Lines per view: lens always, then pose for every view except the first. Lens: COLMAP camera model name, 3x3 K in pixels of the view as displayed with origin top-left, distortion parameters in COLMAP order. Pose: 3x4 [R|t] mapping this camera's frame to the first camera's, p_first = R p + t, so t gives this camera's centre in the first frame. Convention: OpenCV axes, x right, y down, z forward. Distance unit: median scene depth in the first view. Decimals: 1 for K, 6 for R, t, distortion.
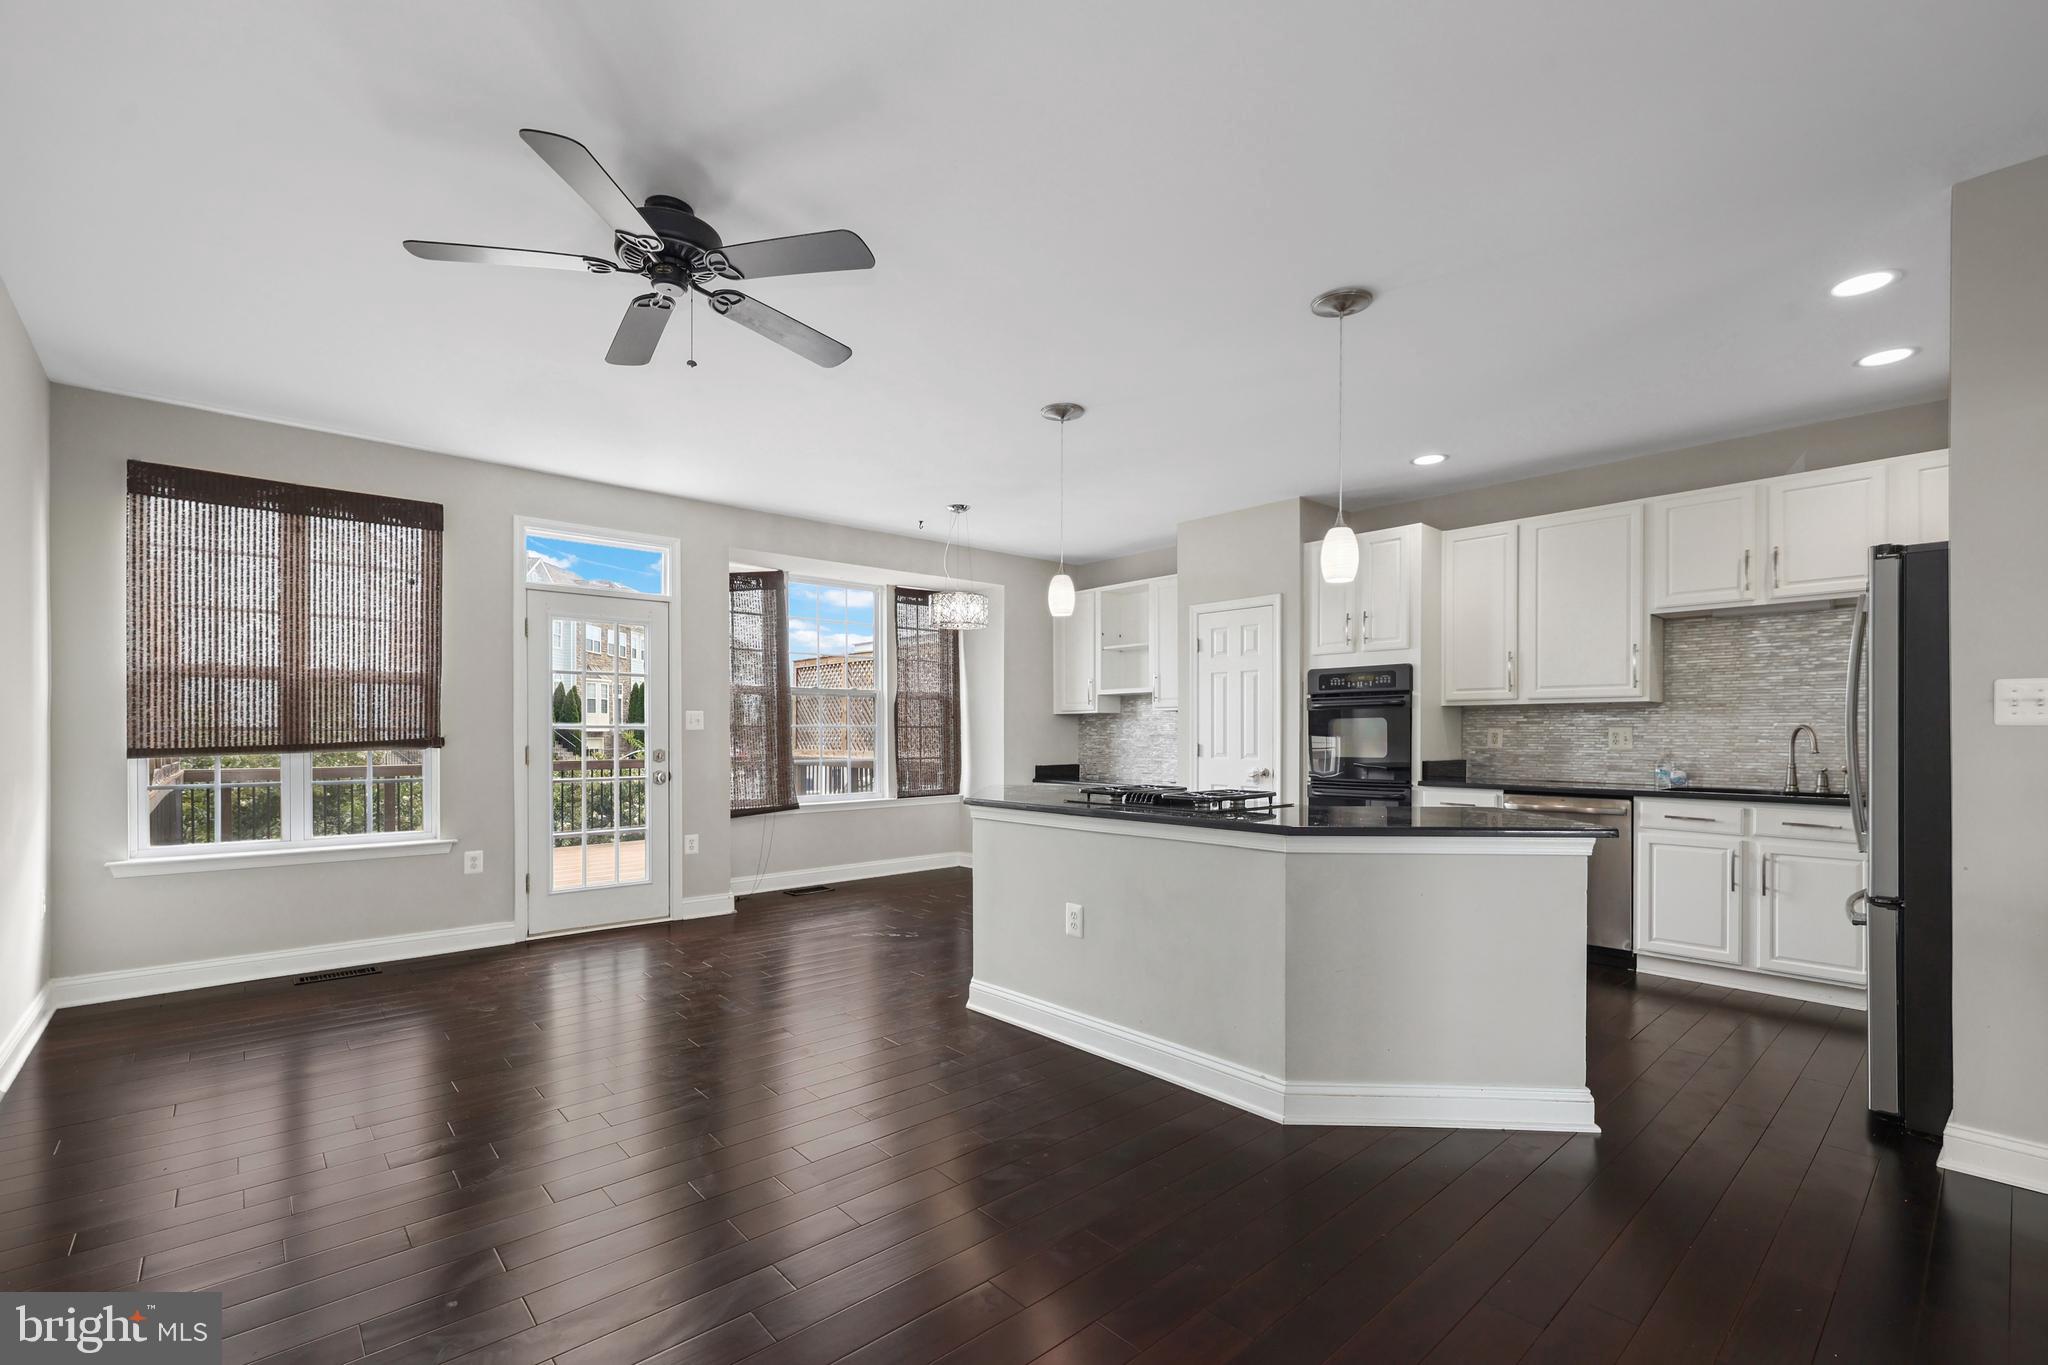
lens RADIAL K [[922.6, 0, 1050.8], [0, 922.6, 731.3], [0, 0, 1]] dist [-0.000909, 0.000098]
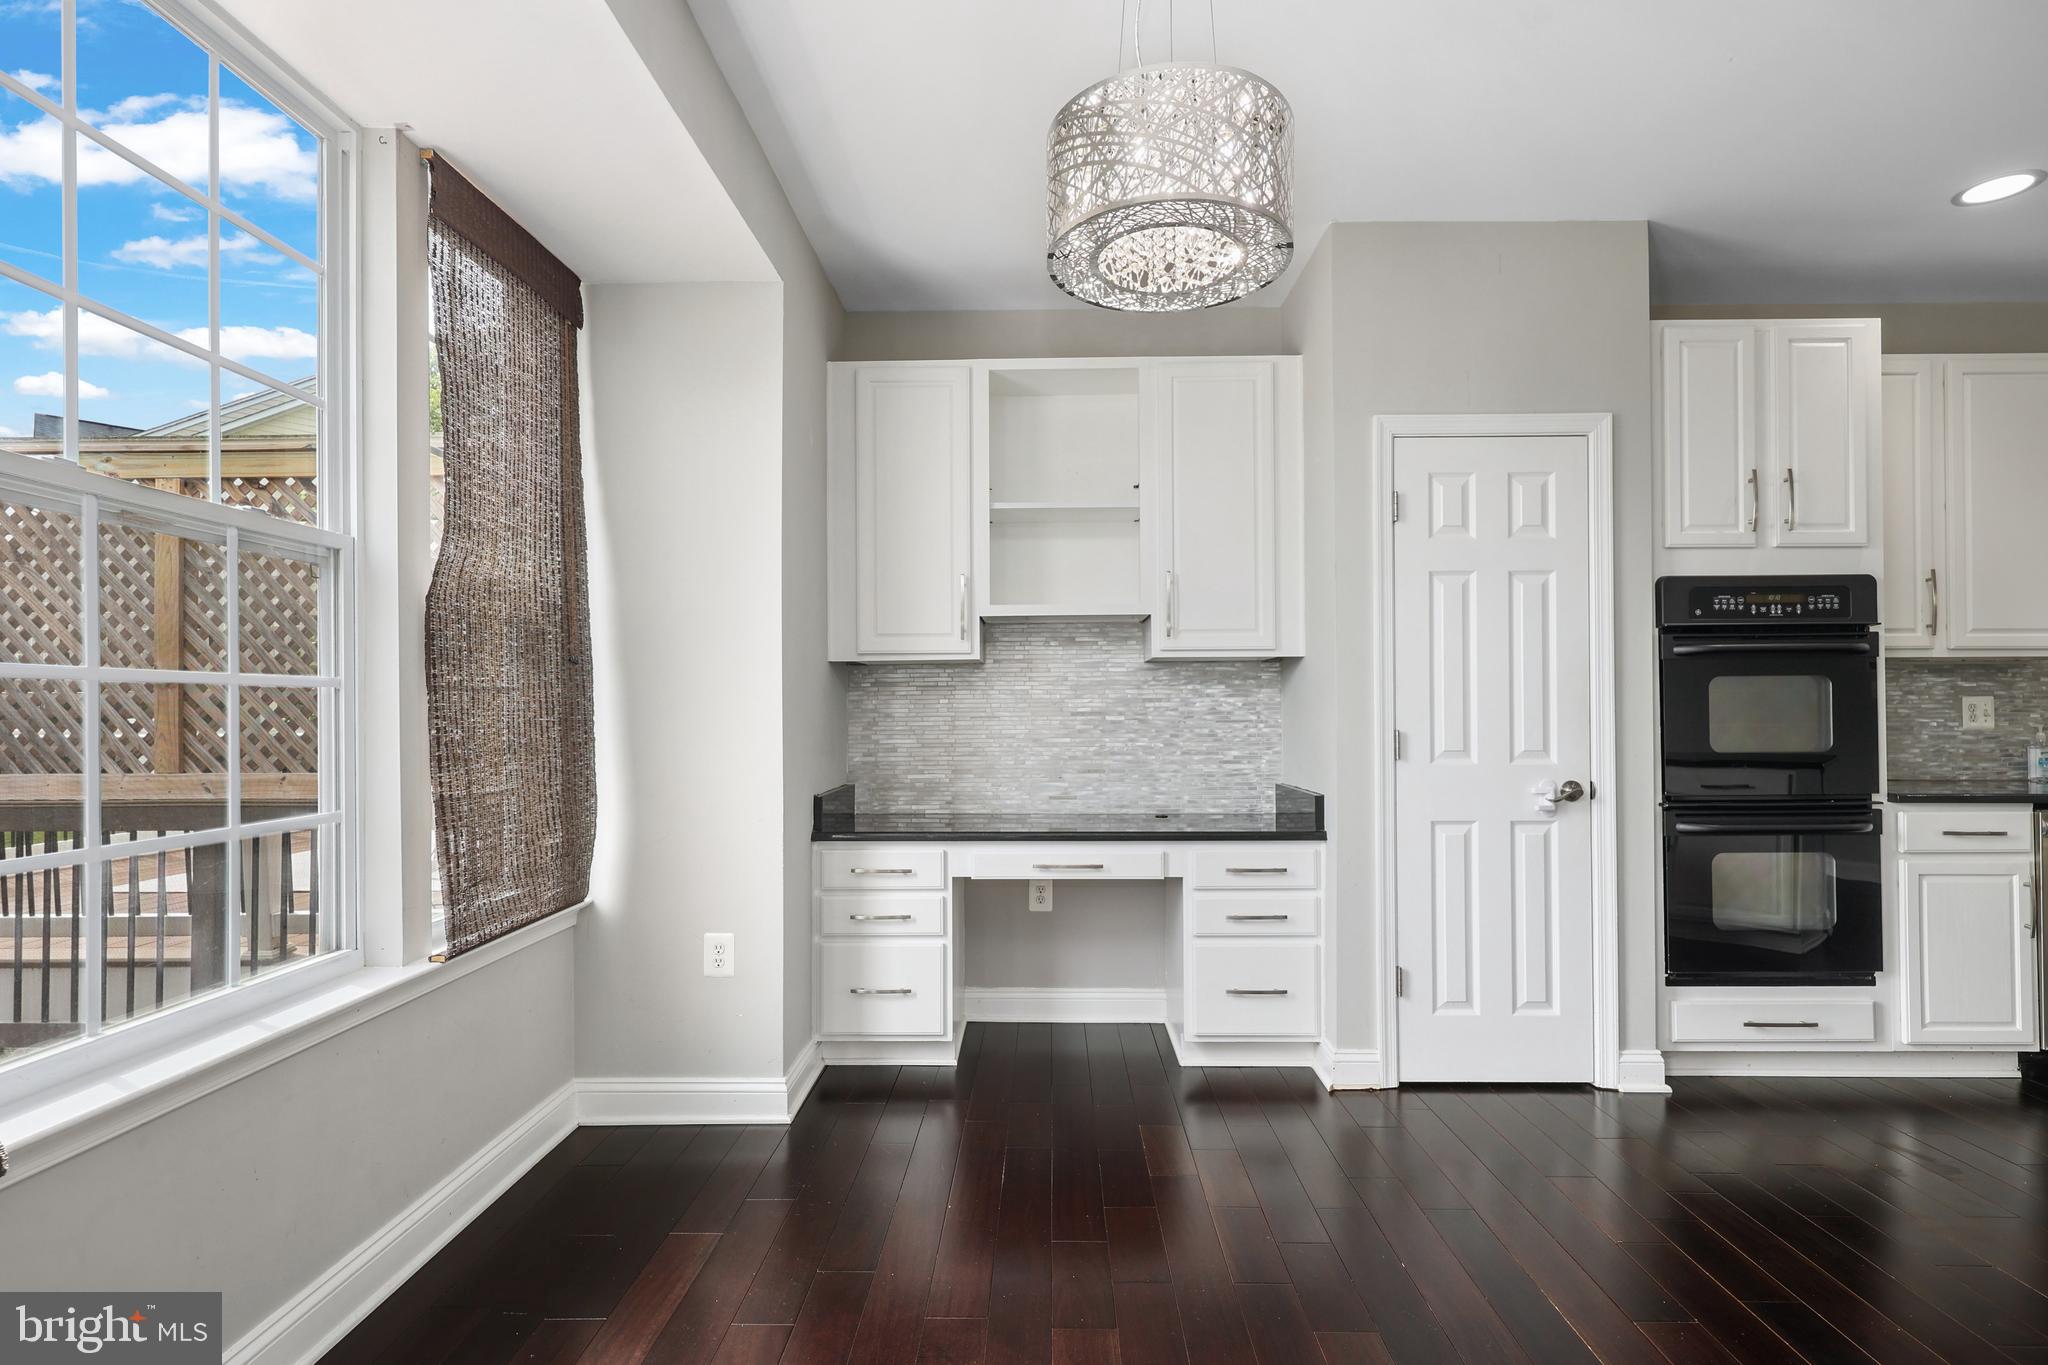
lens RADIAL K [[949.9, 0, 1013.1], [0, 949.9, 702.5], [0, 0, 1]] dist [0.001607, 0.000310]
pose [[0.682829, 0.004714, 0.730563, -0.357257], [0.003191, 0.999950, -0.009435, 0.004508], [-0.730571, 0.008774, 0.682780, 0.990601]]
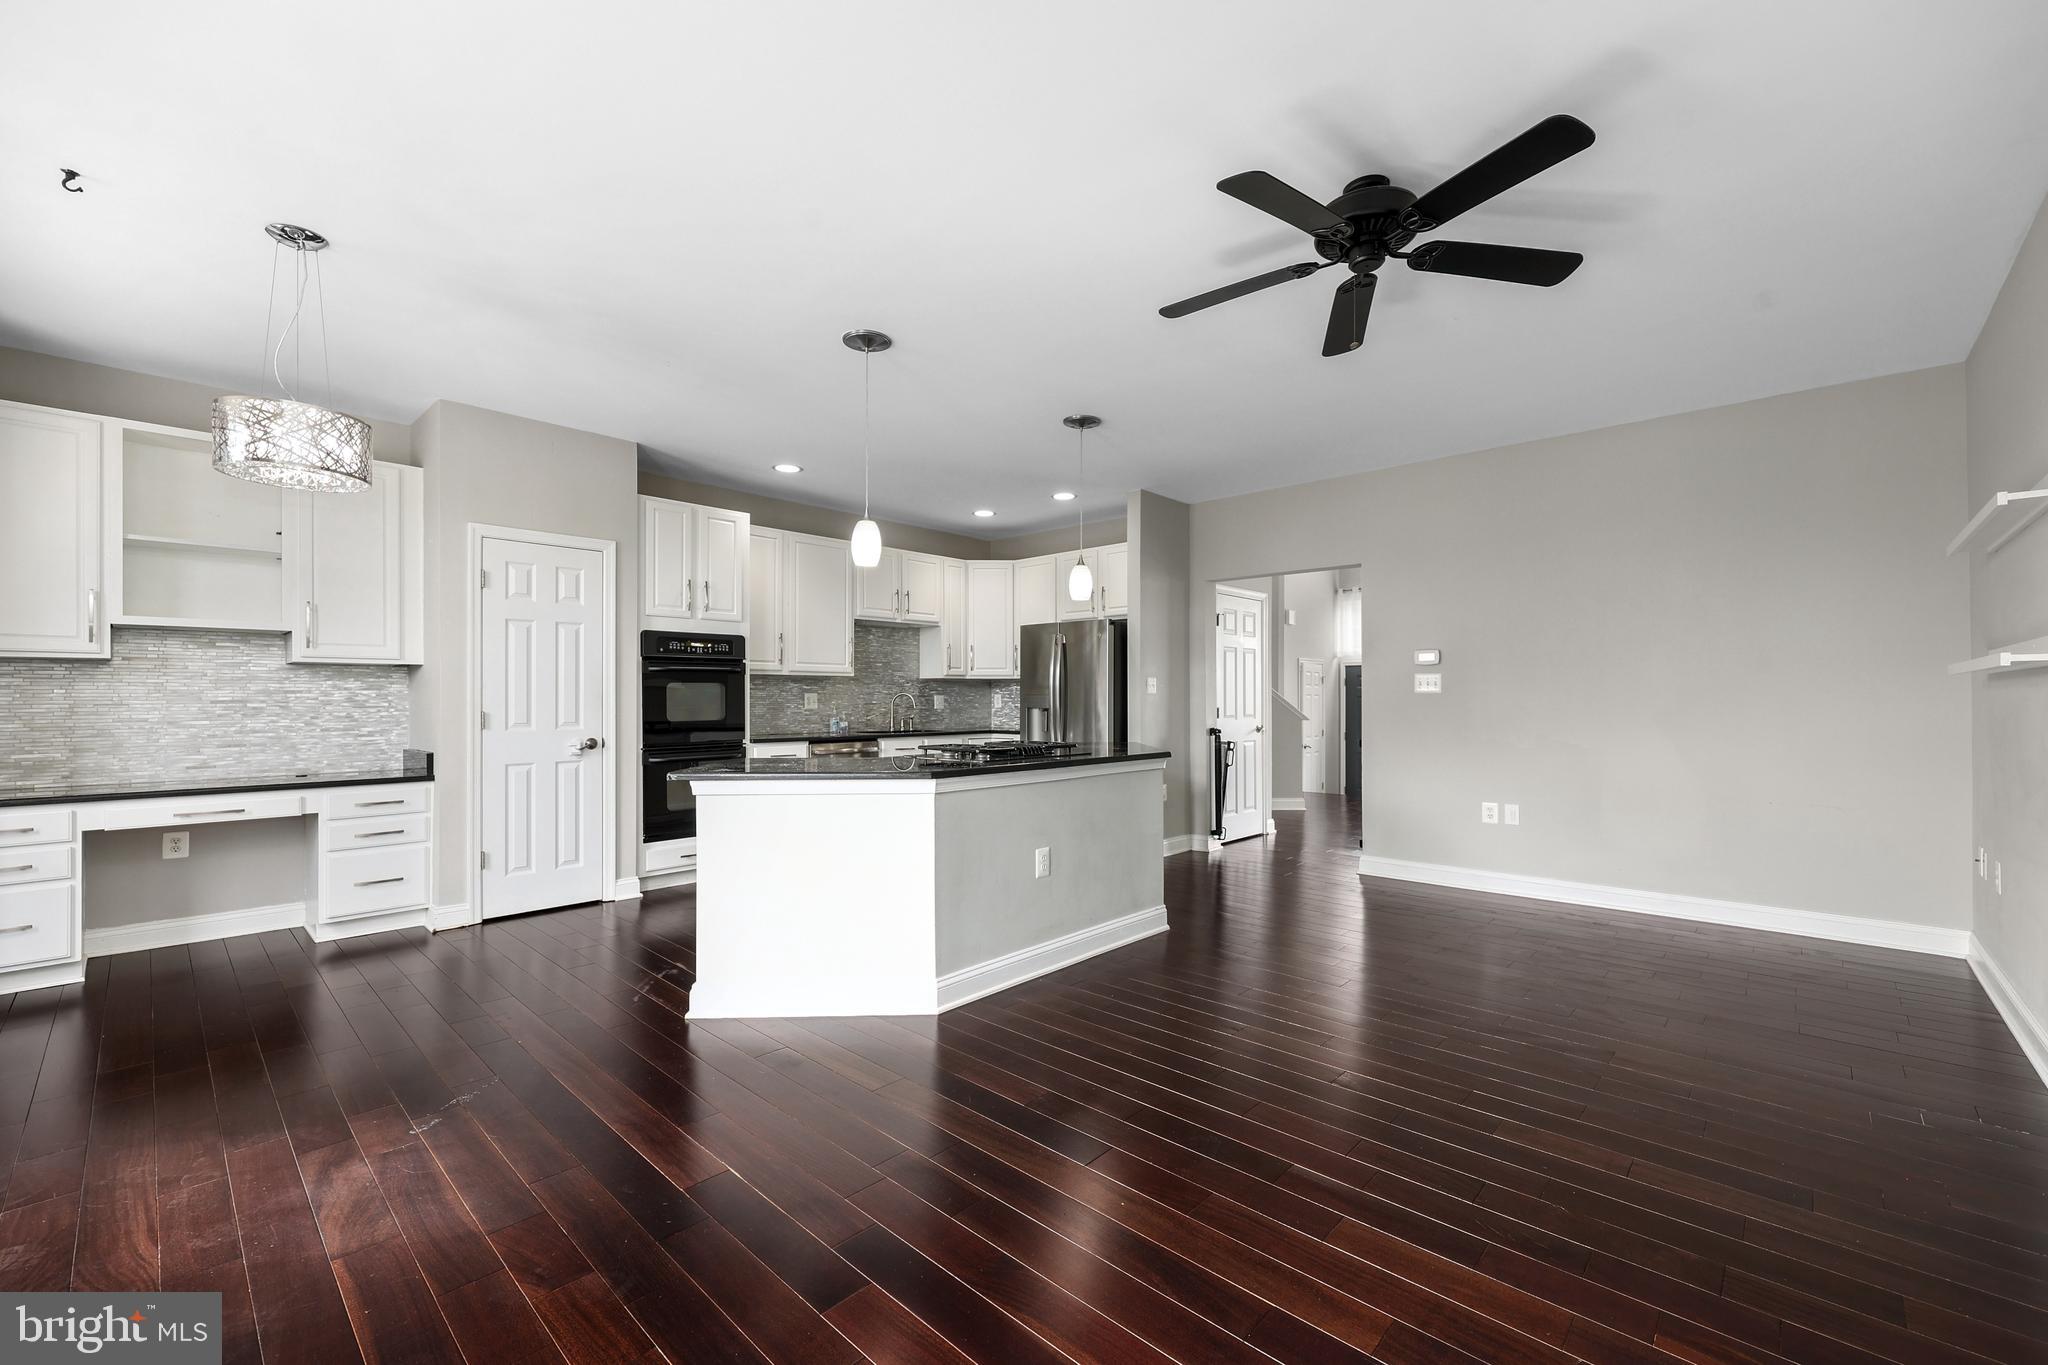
lens RADIAL K [[839.7, 0, 1028.2], [0, 839.7, 696.6], [0, 0, 1]] dist [0.000383, 0.000138]
pose [[-0.100295, 0.001670, 0.994956, -0.669527], [0.000365, 0.999999, -0.001642, 0.003044], [-0.994958, 0.000198, -0.100295, 0.758765]]
